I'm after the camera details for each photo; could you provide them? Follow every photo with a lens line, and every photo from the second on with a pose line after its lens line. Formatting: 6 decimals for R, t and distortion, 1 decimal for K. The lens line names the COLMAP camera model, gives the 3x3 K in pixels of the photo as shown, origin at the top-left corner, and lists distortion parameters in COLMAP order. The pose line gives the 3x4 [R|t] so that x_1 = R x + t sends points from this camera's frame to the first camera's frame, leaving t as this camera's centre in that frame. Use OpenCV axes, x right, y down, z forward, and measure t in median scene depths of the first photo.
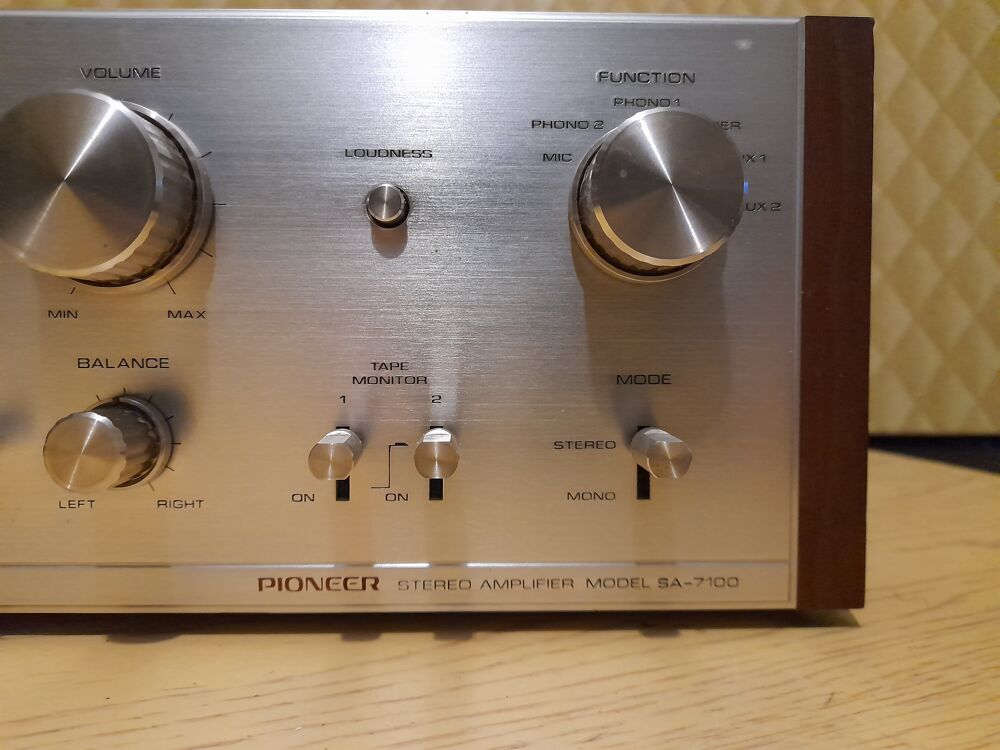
lens RADIAL K [[752.1, 0, 500.0], [0, 752.1, 375.0], [0, 0, 1]] dist [0.011960, -0.041950]
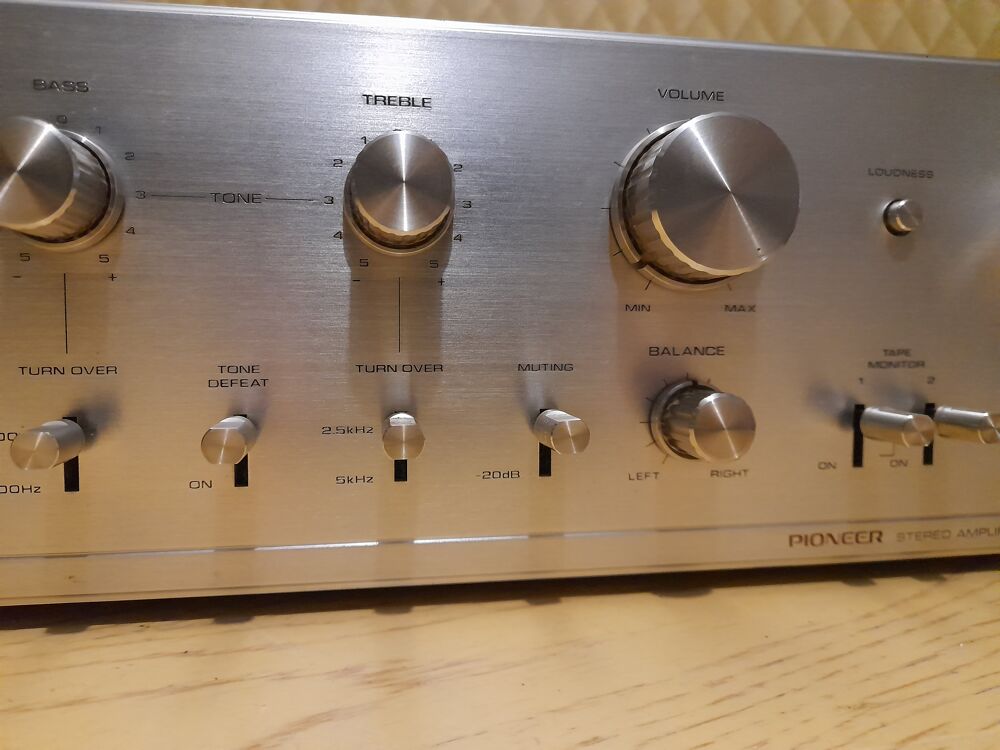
lens RADIAL K [[720.5, 0, 479.5], [0, 720.5, 369.9], [0, 0, 1]] dist [0.024945, -0.052356]
pose [[0.992361, -0.008506, 0.123072, -0.926536], [0.006789, 0.999874, 0.014367, -0.005192], [-0.123179, -0.013422, 0.992294, -0.044188]]
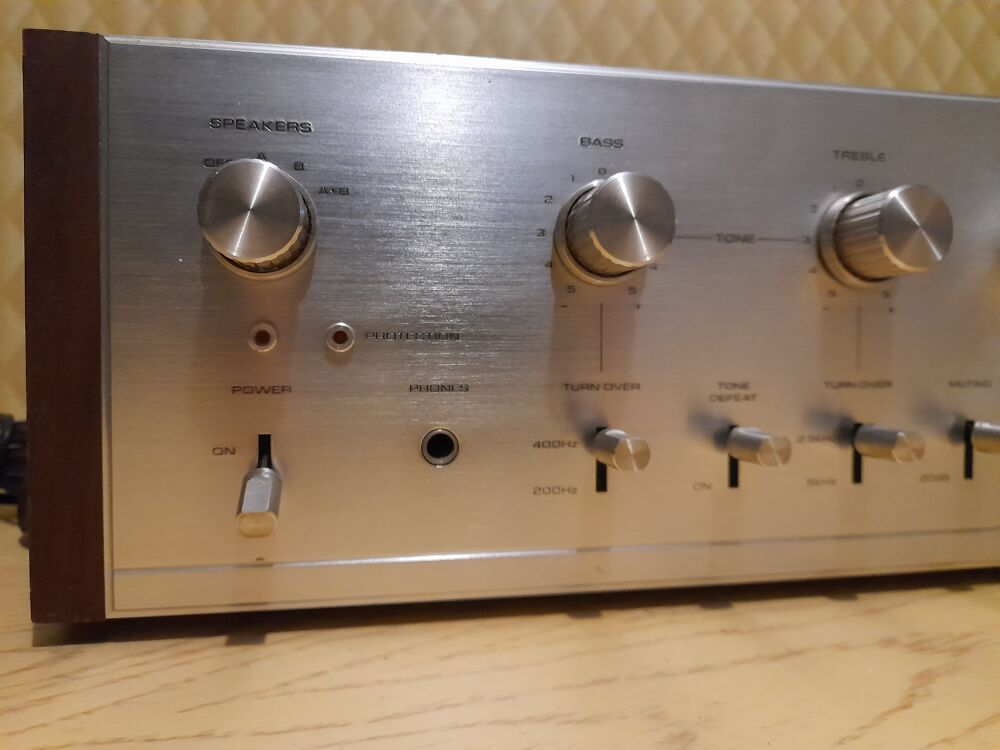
lens RADIAL K [[706.8, 0, 455.5], [0, 706.8, 373.1], [0, 0, 1]] dist [0.007331, -0.035610]
pose [[0.990920, -0.007527, 0.134241, -1.706905], [0.009016, 0.999904, -0.010489, -0.006342], [-0.134149, 0.011604, 0.990893, -0.071014]]
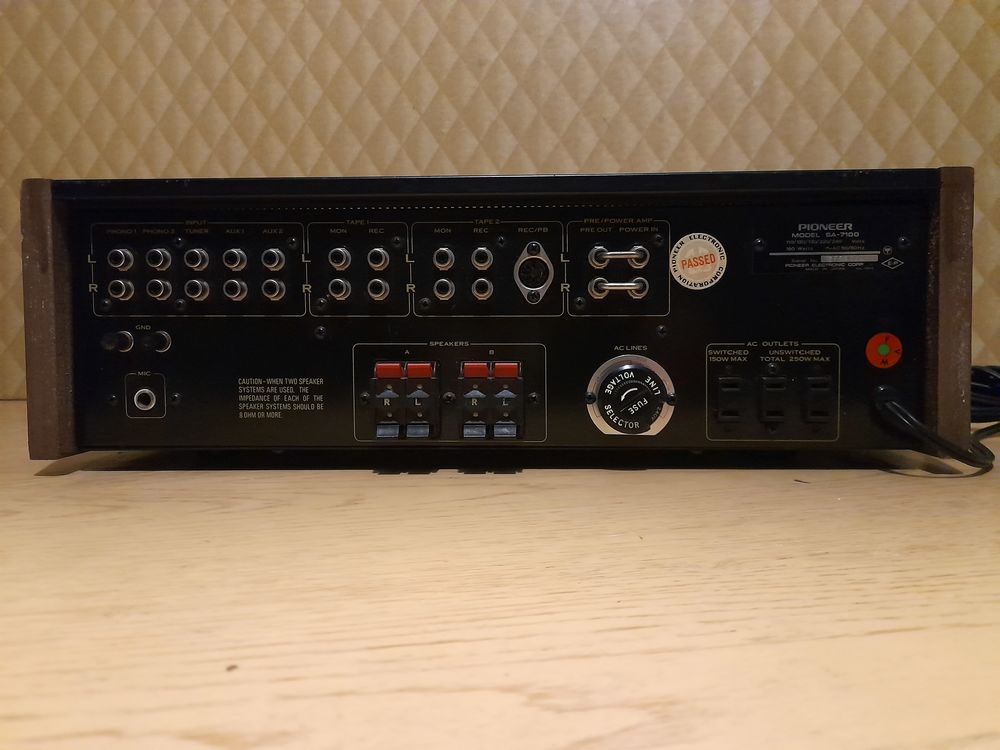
lens RADIAL K [[743.0, 0, 500.0], [0, 743.0, 375.0], [0, 0, 1]] dist [0.034079, -0.052351]
pose [[0.992908, -0.001044, -0.118882, -0.802391], [0.002659, 0.999906, 0.013424, 0.043918], [0.118857, -0.013645, 0.992818, -1.157921]]
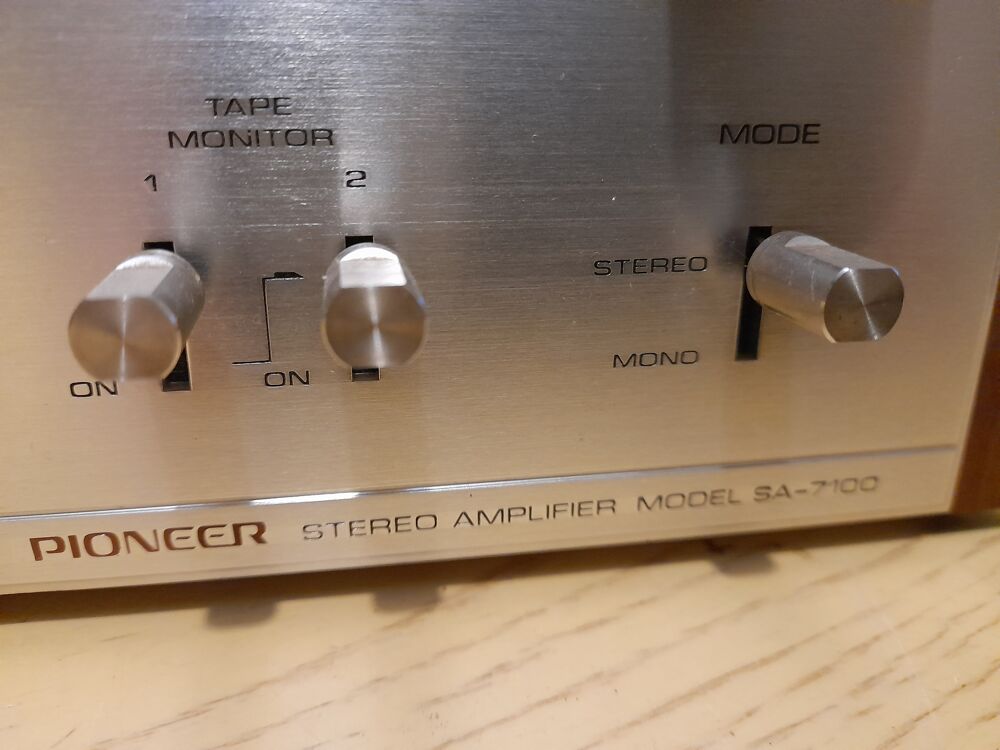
lens RADIAL K [[809.9, 0, 500.0], [0, 809.9, 375.0], [0, 0, 1]] dist [-0.008844, -0.076635]
pose [[0.989951, -0.044971, 0.134070, -0.067828], [0.003283, 0.955138, 0.296142, -0.000266], [-0.141373, -0.292726, 0.945688, 0.463874]]
